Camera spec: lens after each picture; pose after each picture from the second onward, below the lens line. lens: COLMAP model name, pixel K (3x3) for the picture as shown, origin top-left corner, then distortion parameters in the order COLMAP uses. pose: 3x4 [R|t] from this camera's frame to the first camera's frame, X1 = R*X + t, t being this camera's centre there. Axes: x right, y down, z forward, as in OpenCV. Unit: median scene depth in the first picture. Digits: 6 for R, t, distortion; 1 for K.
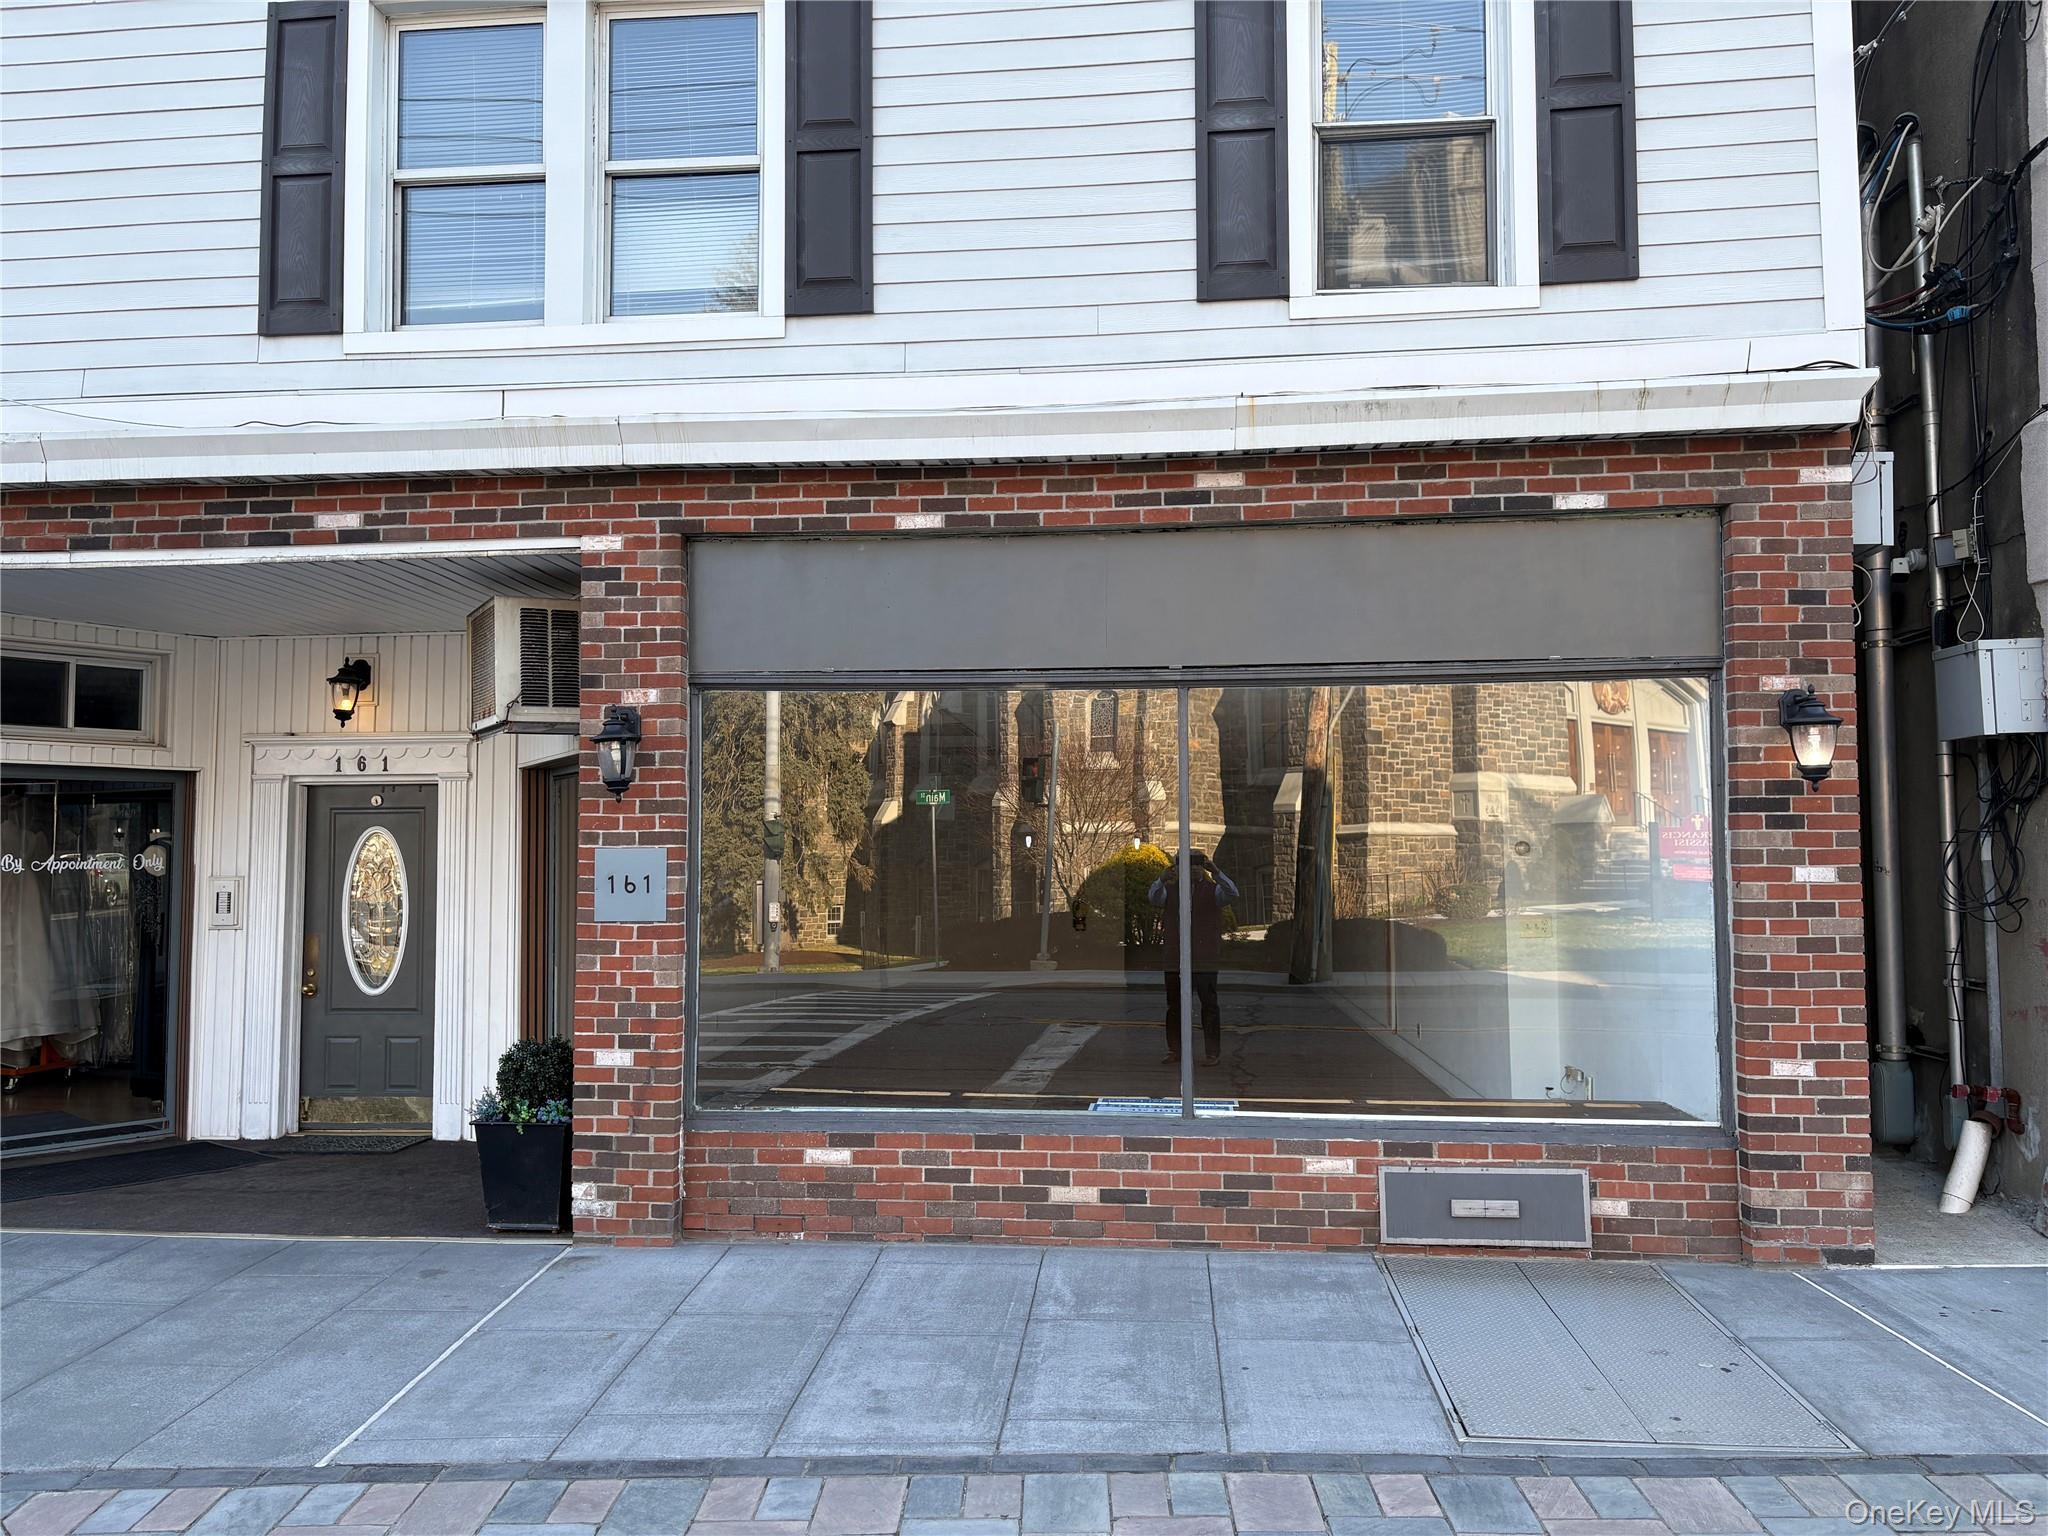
lens RADIAL K [[1539.2, 0, 1036.7], [0, 1539.2, 772.8], [0, 0, 1]] dist [0.060517, -0.060832]
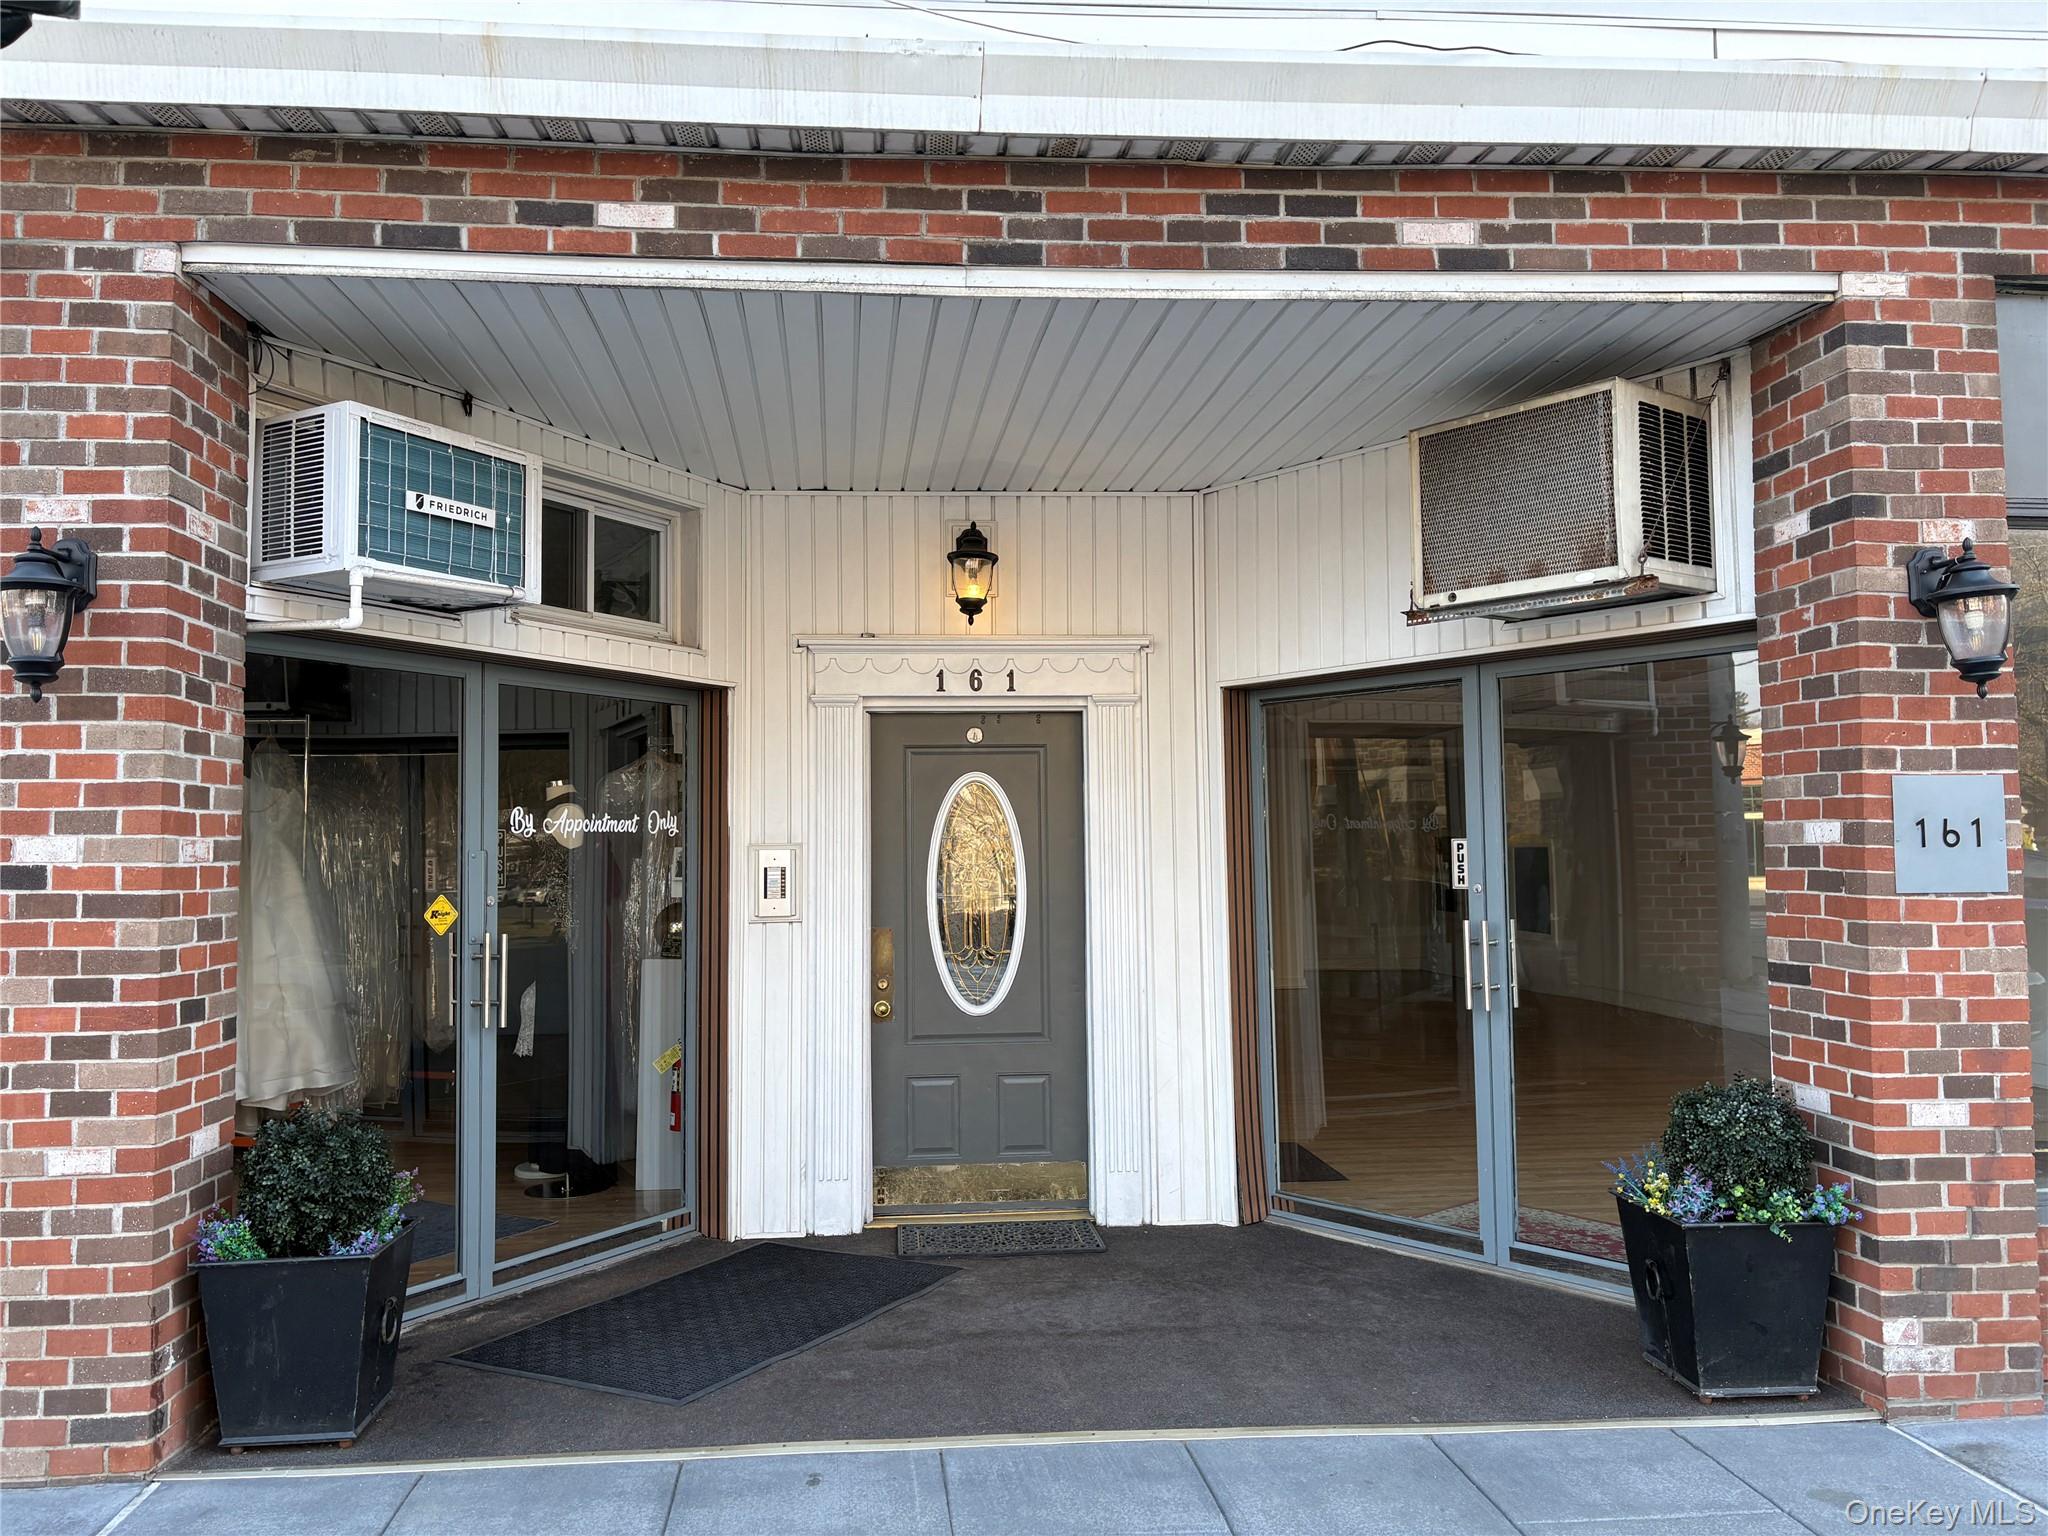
lens RADIAL K [[1539.2, 0, 1027.5], [0, 1539.2, 781.5], [0, 0, 1]] dist [0.060517, -0.060832]
pose [[0.984346, 0.004018, 0.176203, -0.728355], [-0.004473, 0.999988, 0.002181, 0.051166], [-0.176192, -0.002935, 0.984352, 0.444680]]
